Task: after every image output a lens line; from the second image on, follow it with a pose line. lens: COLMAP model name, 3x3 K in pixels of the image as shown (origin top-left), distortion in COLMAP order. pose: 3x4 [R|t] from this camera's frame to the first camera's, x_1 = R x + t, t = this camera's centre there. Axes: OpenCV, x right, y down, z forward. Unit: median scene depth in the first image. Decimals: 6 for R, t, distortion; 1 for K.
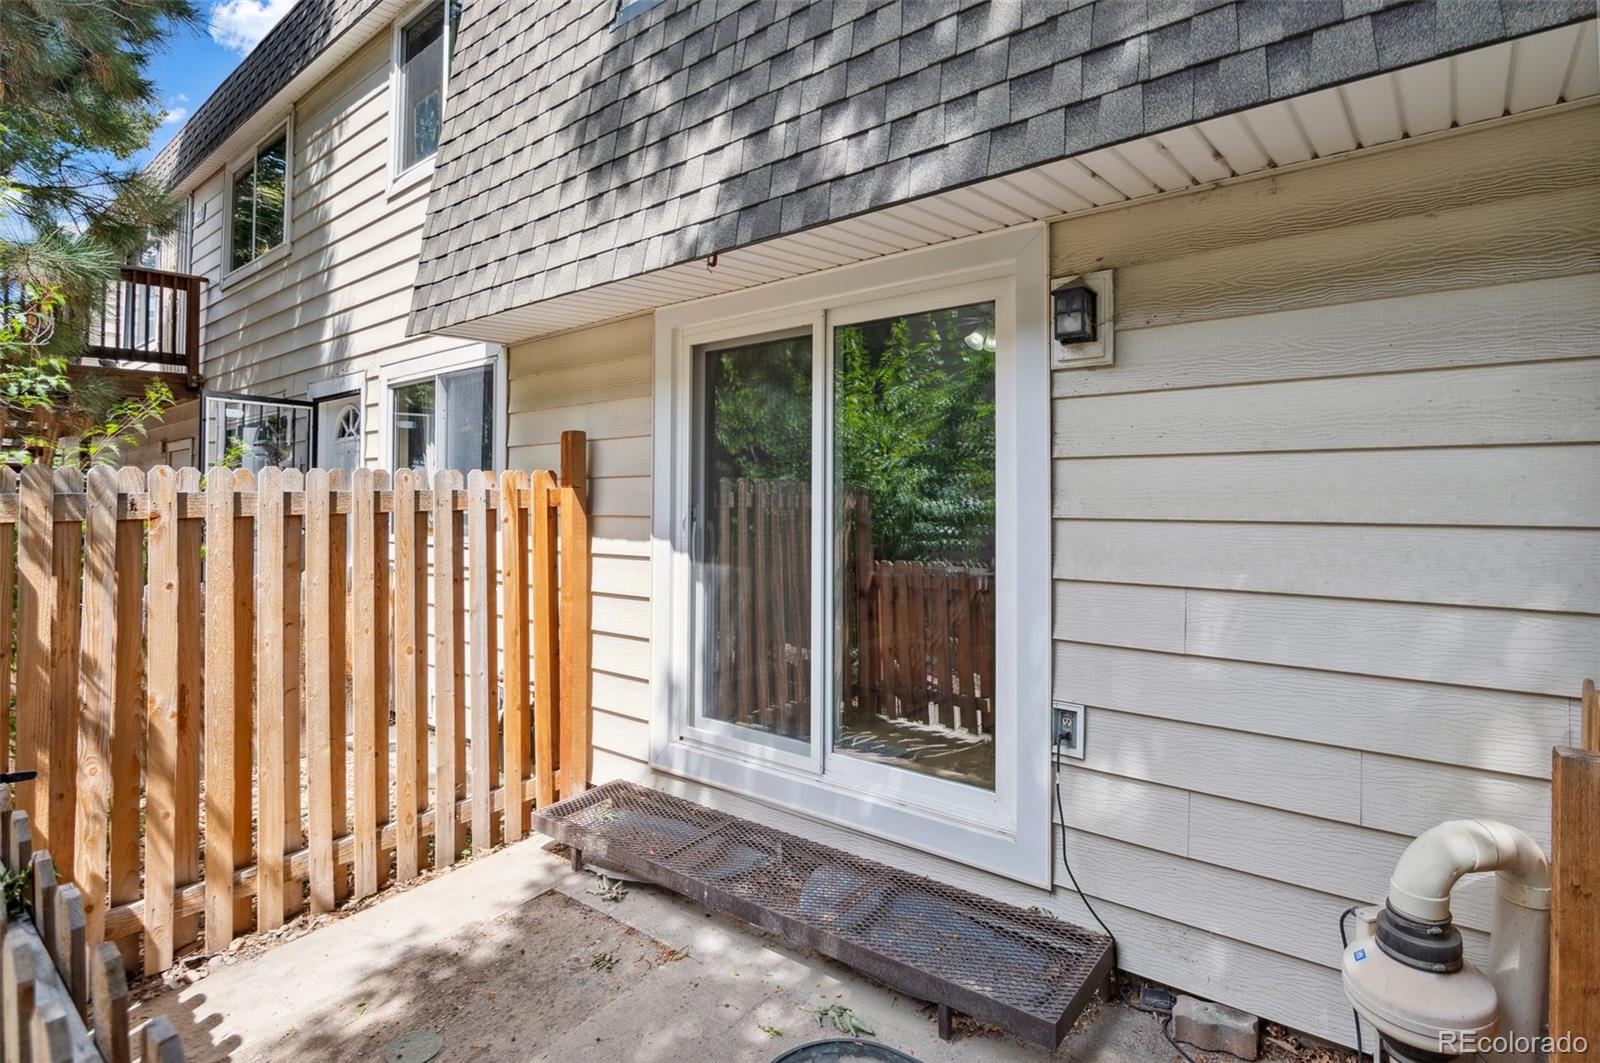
lens RADIAL K [[813.5, 0, 800.0], [0, 813.5, 531.5], [0, 0, 1]] dist [-0.024954, 0.000150]
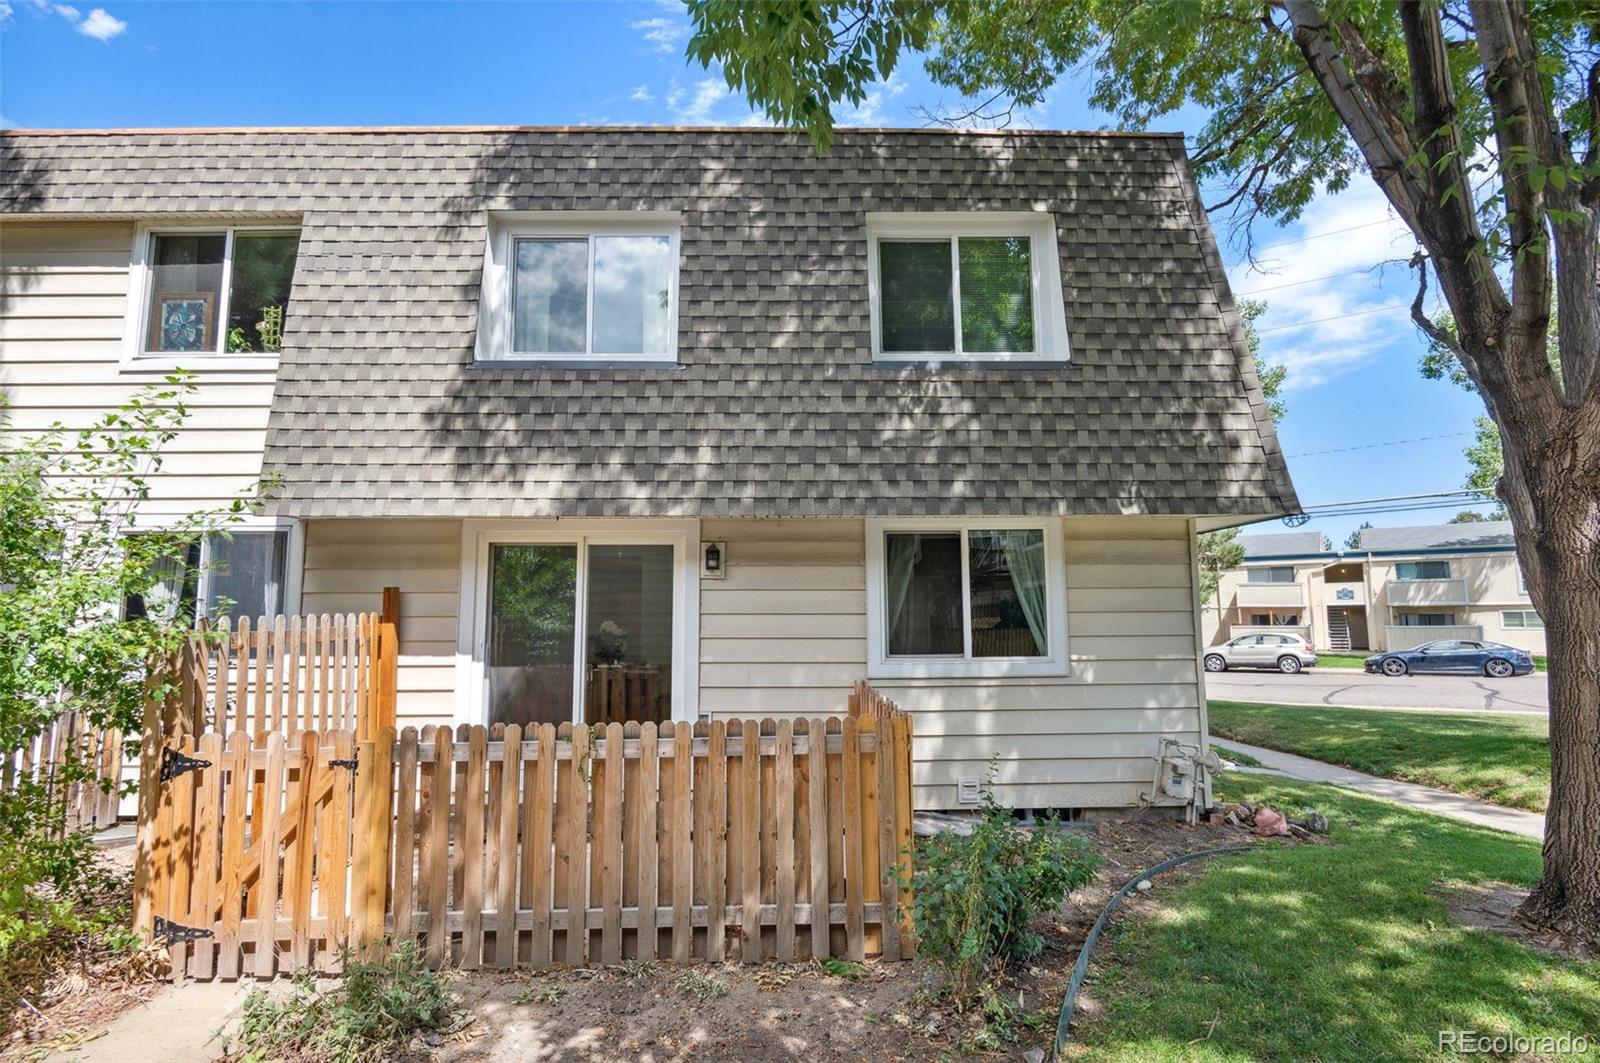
lens RADIAL K [[813.5, 0, 800.0], [0, 813.5, 531.5], [0, 0, 1]] dist [-0.024954, 0.000150]
pose [[0.755107, 0.061527, 0.652709, -0.779508], [0.015773, 0.993593, -0.111908, -0.046027], [-0.655412, 0.094798, 0.749298, -0.759686]]
